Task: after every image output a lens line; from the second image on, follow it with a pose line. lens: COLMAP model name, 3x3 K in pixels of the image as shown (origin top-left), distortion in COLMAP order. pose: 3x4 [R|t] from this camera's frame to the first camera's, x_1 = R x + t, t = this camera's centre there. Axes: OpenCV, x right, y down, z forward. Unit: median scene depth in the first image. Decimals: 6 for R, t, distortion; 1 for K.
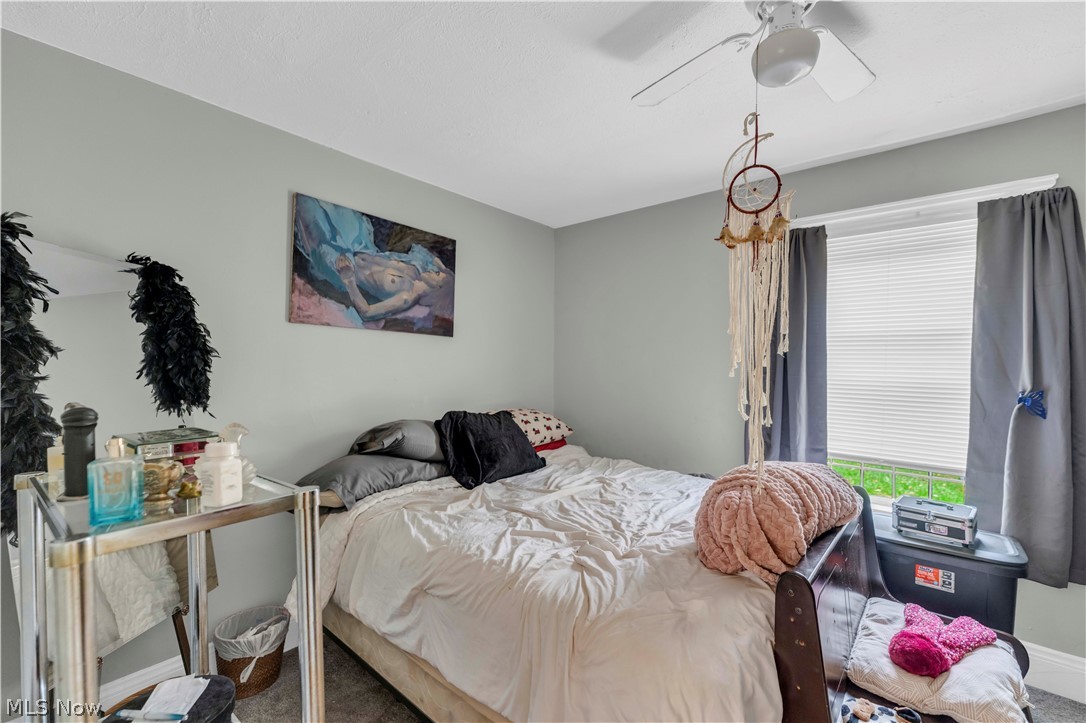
lens RADIAL K [[443.4, 0, 543.0], [0, 443.4, 361.5], [0, 0, 1]] dist [-0.000007, 0.000063]
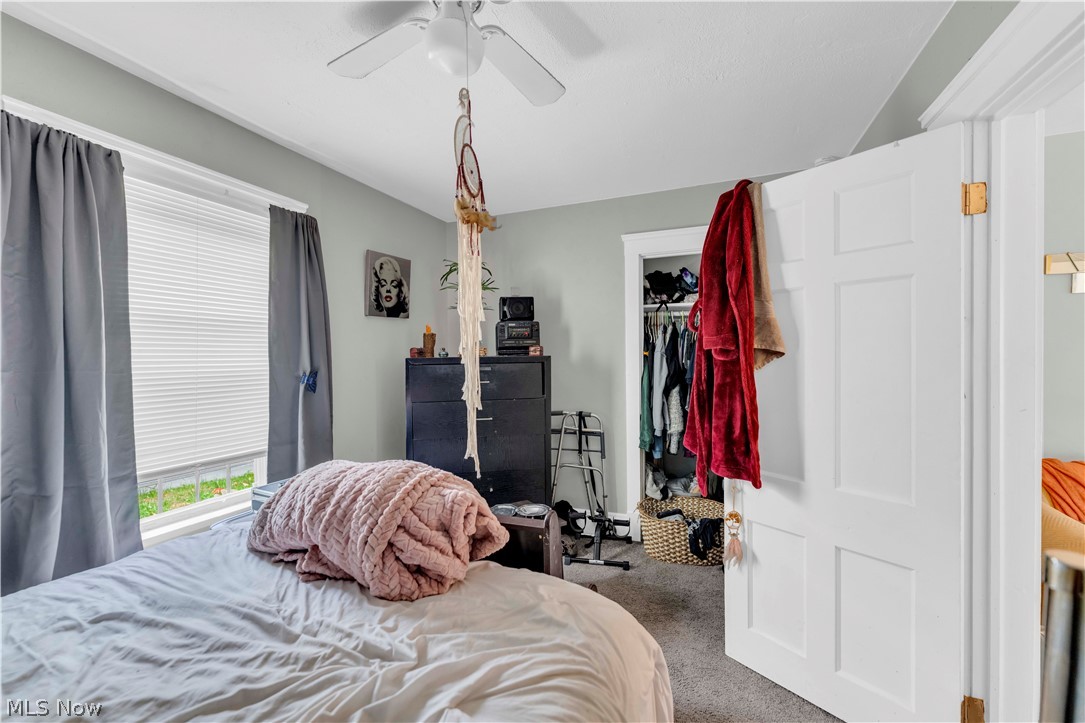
lens RADIAL K [[473.7, 0, 544.1], [0, 473.7, 355.3], [0, 0, 1]] dist [0.000570, 0.000079]
pose [[-0.357643, -0.002791, 0.933854, -0.362871], [0.015879, 0.999833, 0.009069, 0.015871], [-0.933724, 0.018072, -0.357538, 0.801494]]
